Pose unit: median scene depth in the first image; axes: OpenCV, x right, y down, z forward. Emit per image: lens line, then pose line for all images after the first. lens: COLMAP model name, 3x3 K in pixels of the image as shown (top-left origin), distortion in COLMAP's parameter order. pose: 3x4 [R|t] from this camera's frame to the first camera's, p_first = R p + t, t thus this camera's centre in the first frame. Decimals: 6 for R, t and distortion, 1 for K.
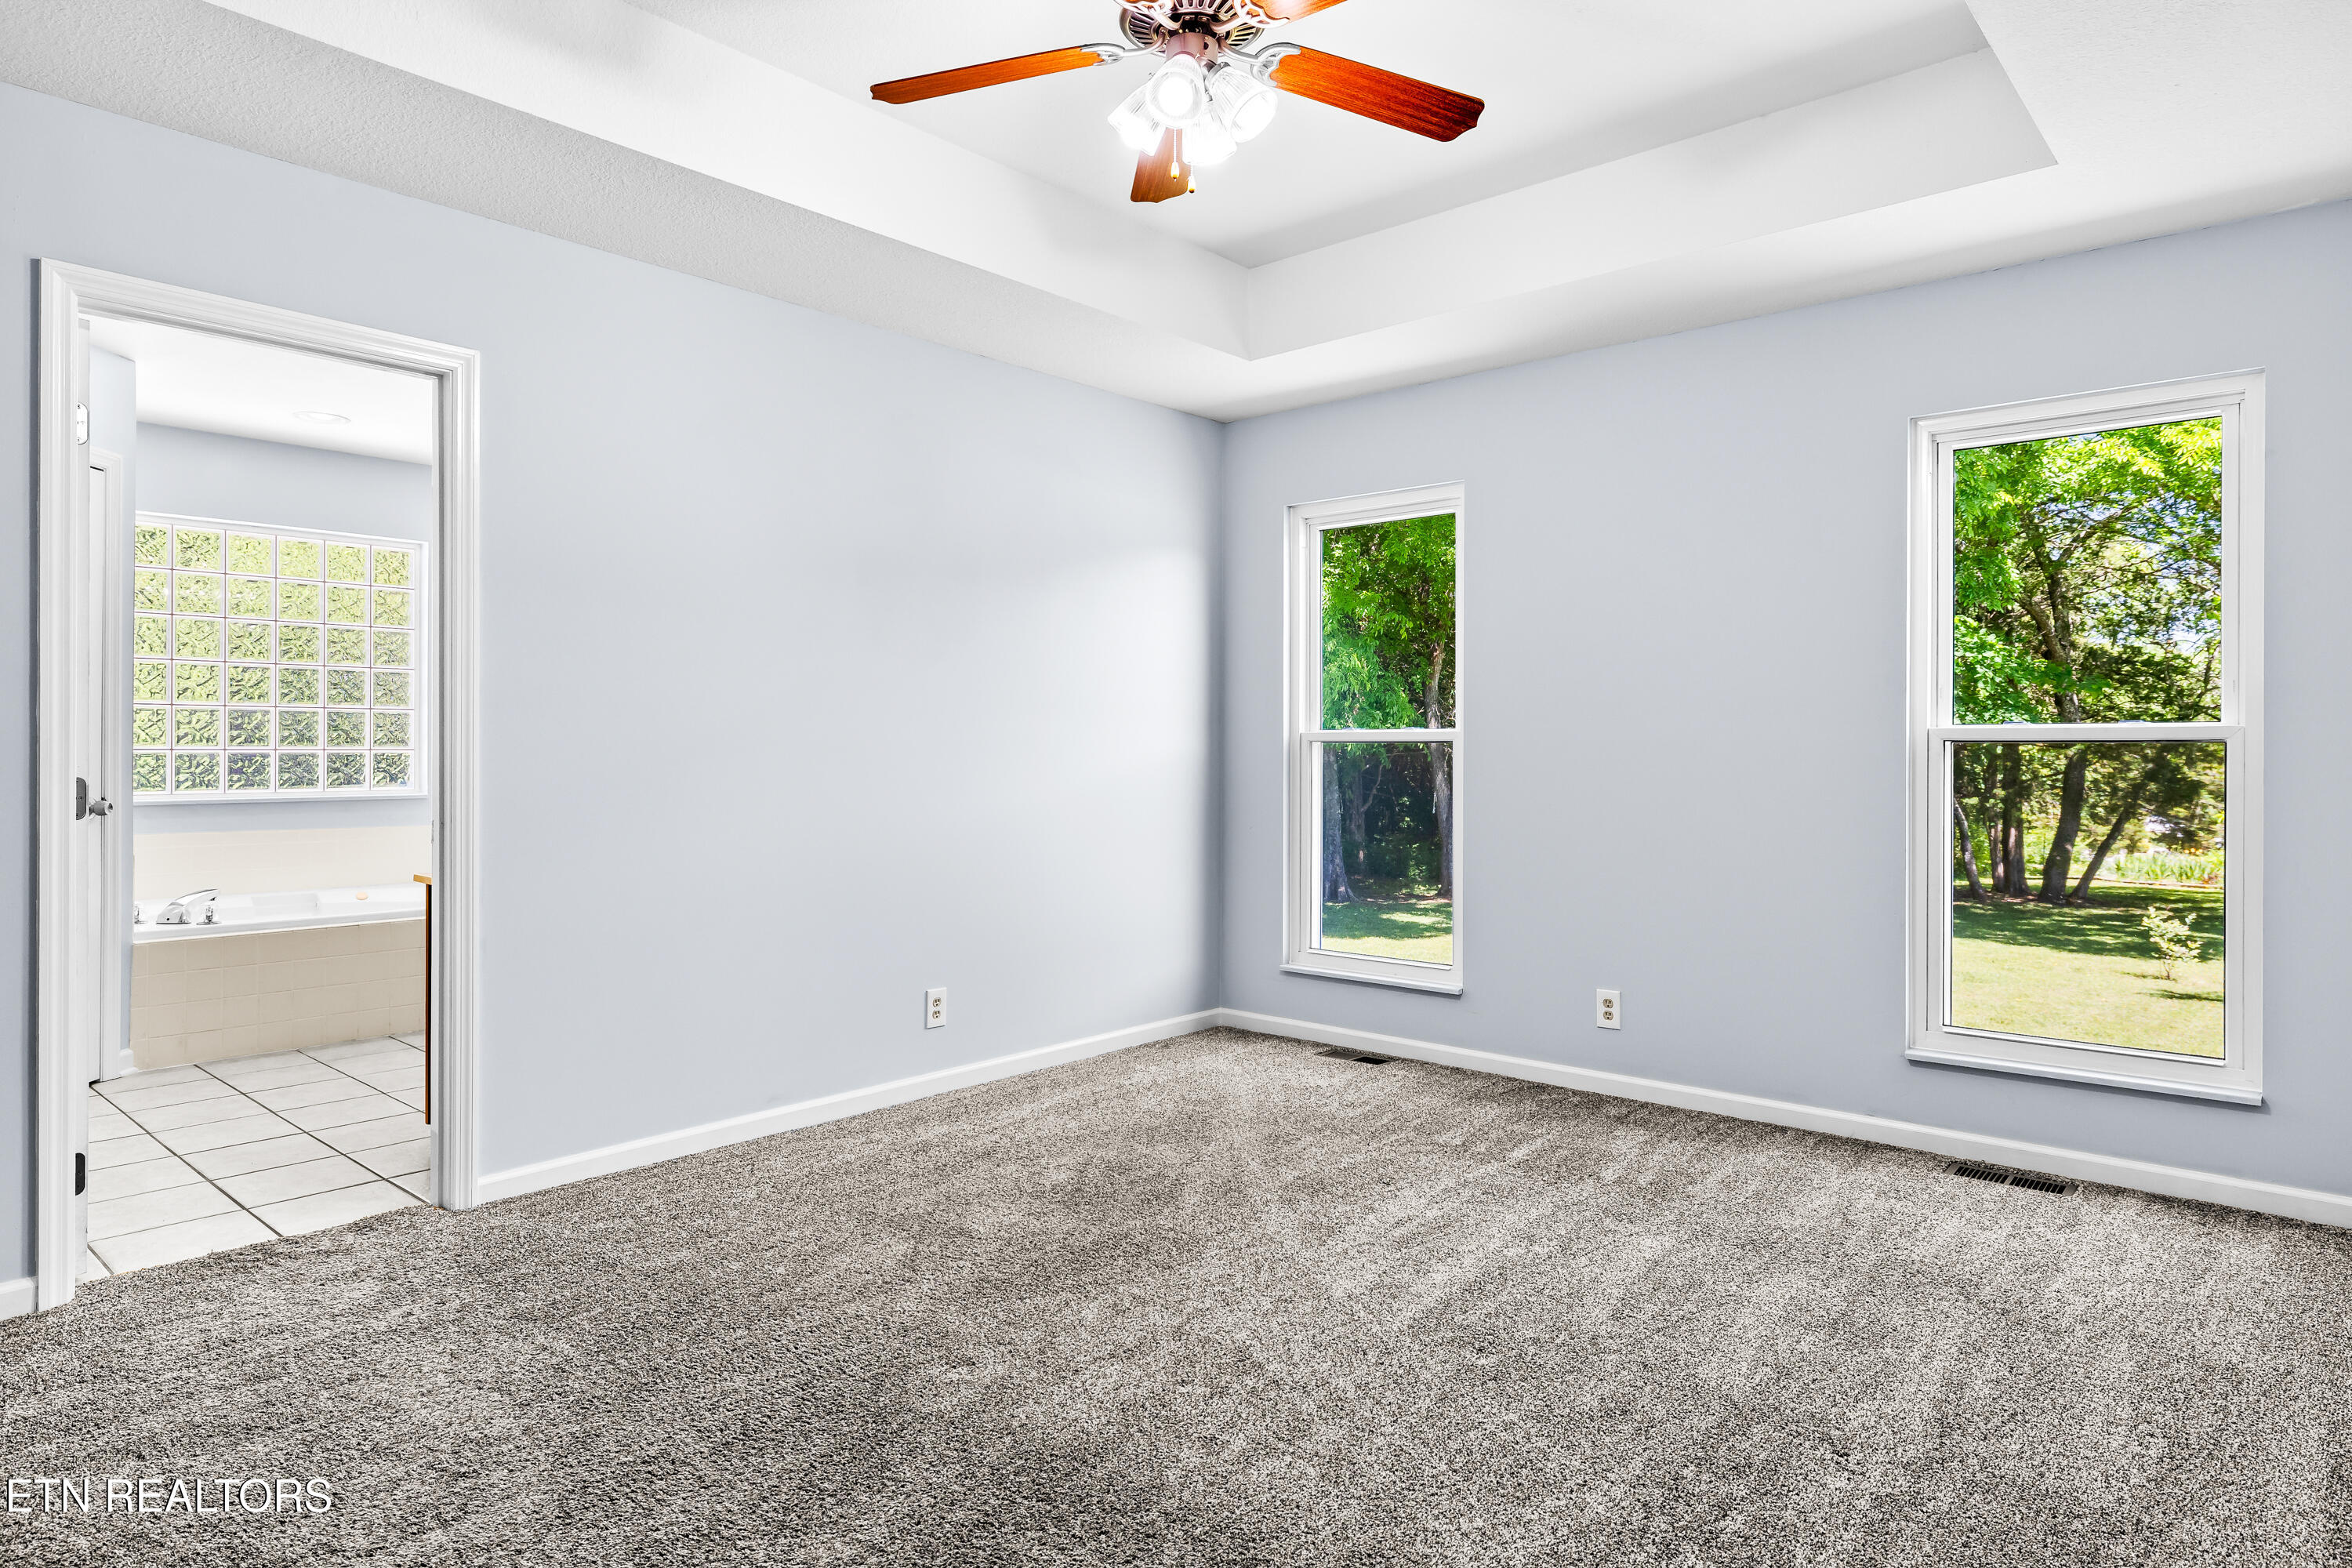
lens RADIAL K [[1316.6, 0, 1168.7], [0, 1316.6, 776.7], [0, 0, 1]] dist [-0.005537, -0.001207]
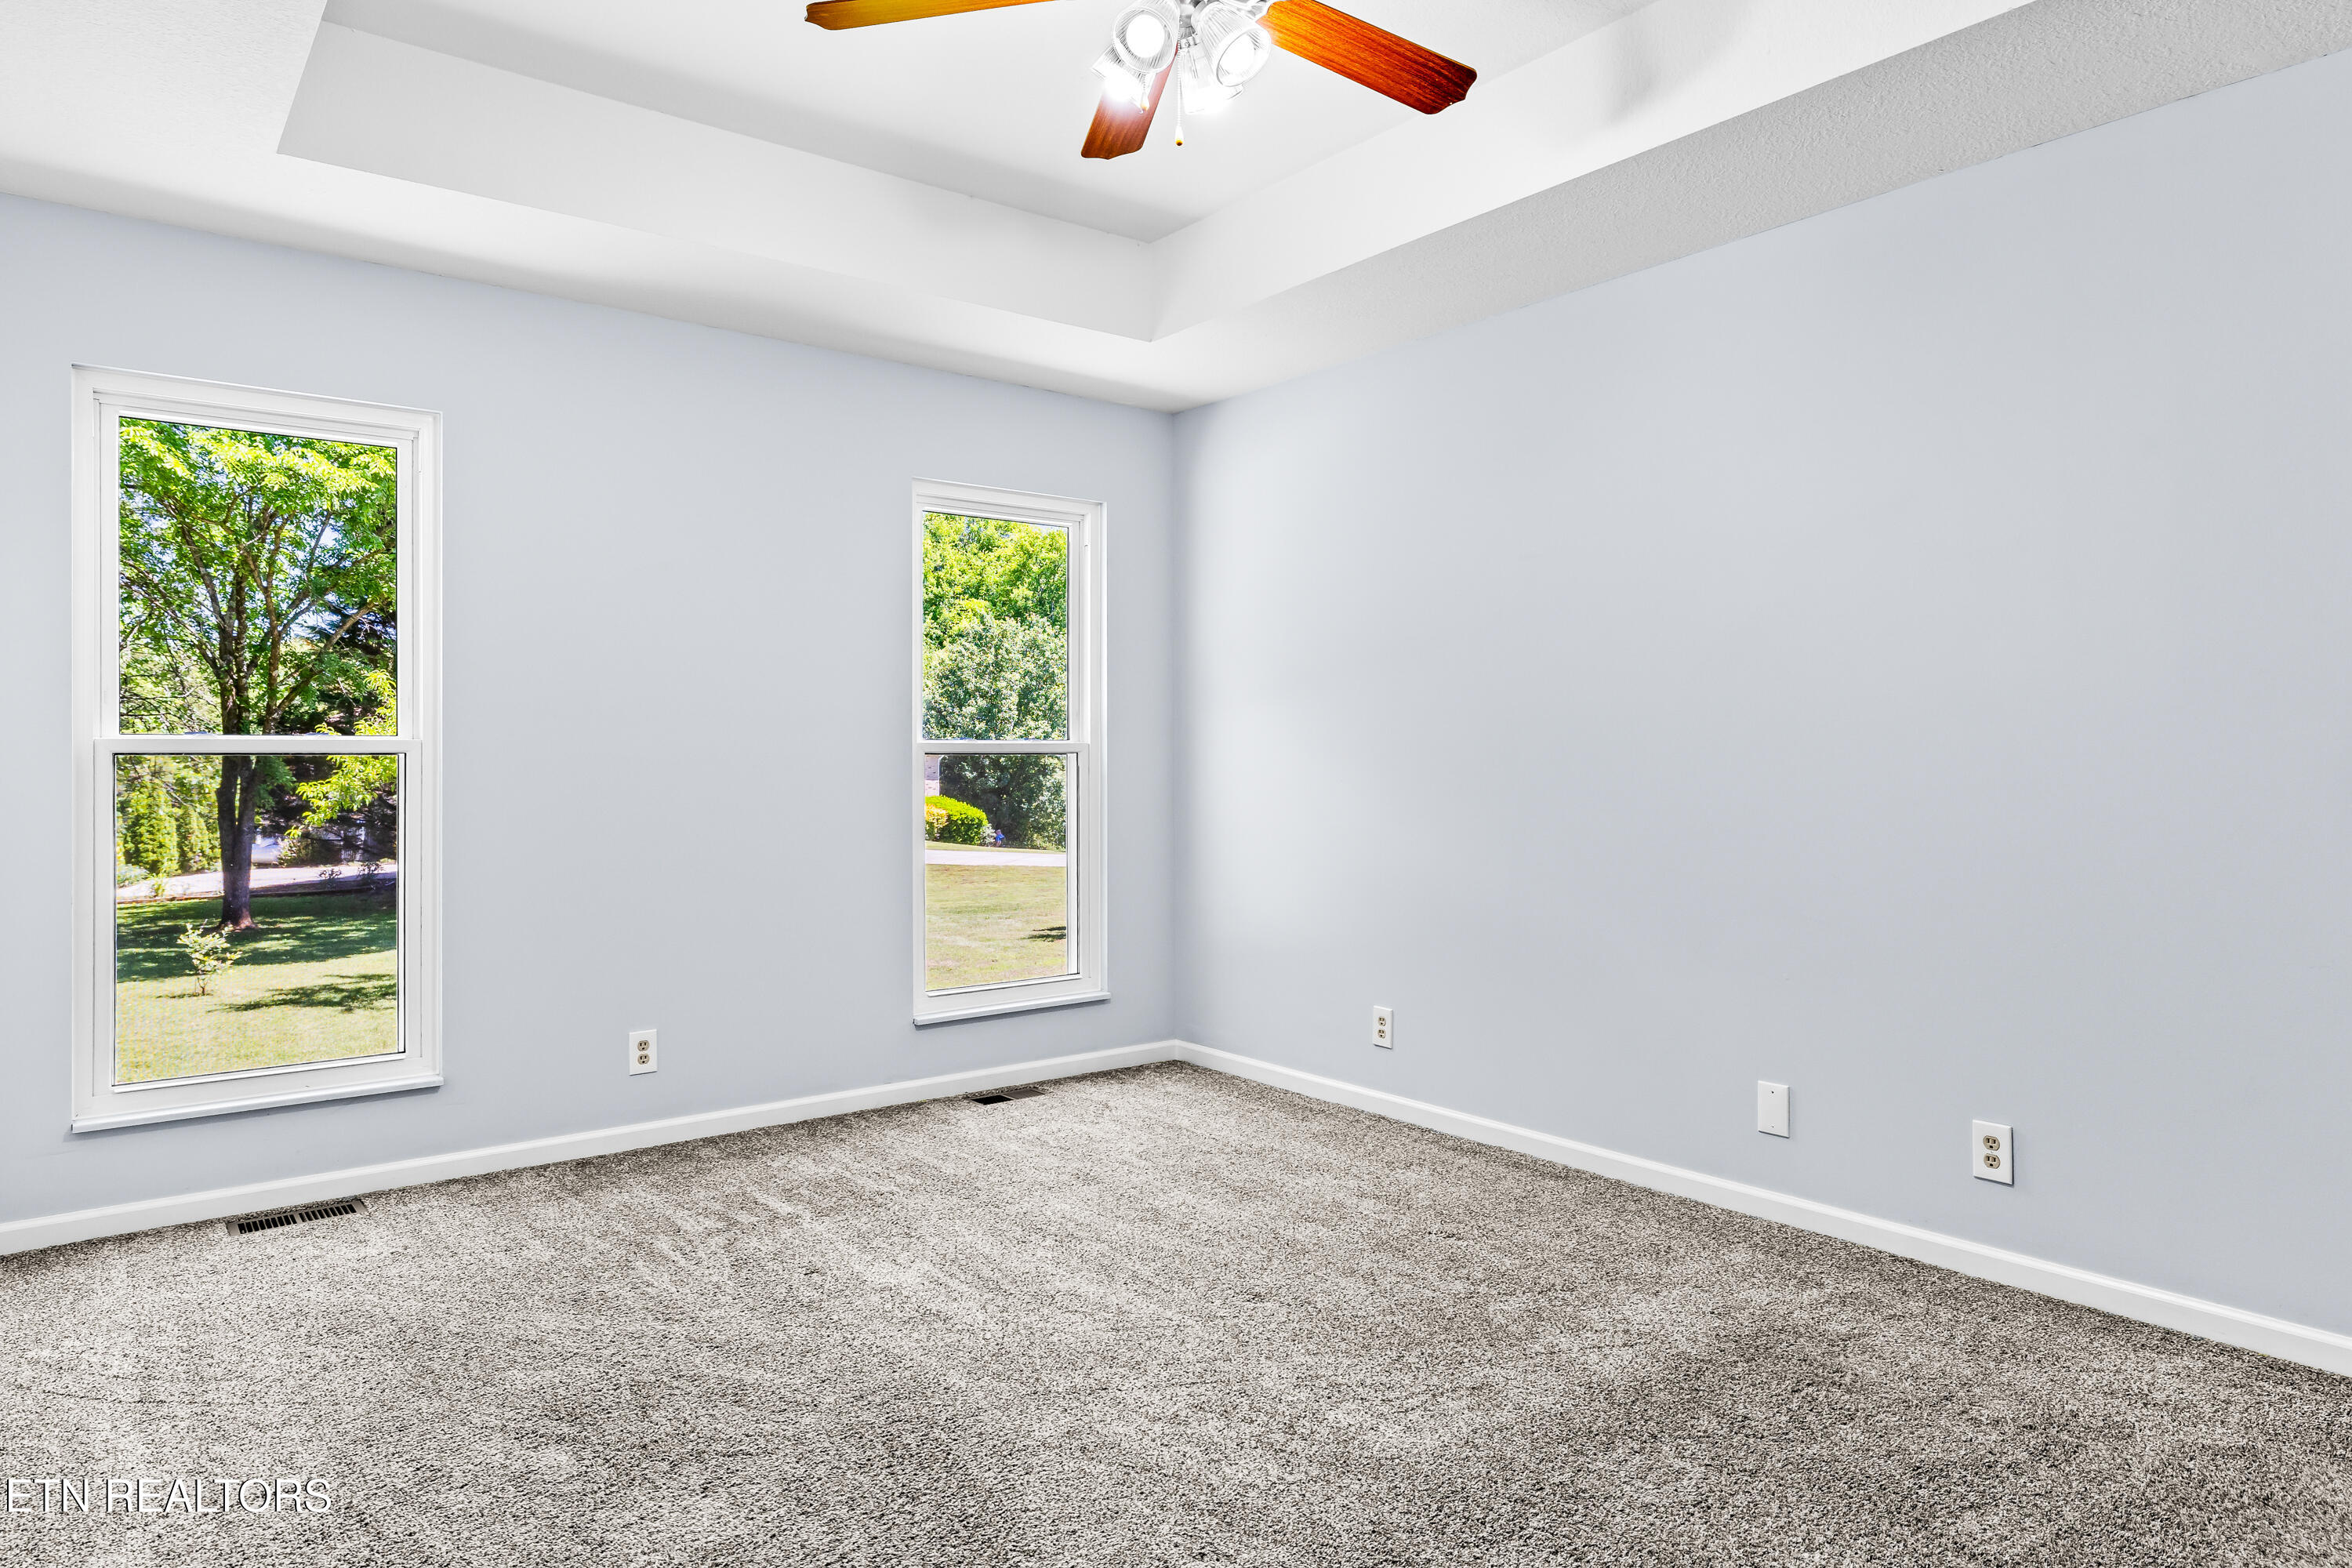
lens RADIAL K [[1379.5, 0, 1166.2], [0, 1379.5, 768.4], [0, 0, 1]] dist [0.007719, -0.000161]
pose [[0.208579, -0.009931, 0.977955, -0.579879], [0.024145, 0.999696, 0.005002, -0.014629], [-0.977707, 0.022570, 0.208756, 0.510516]]
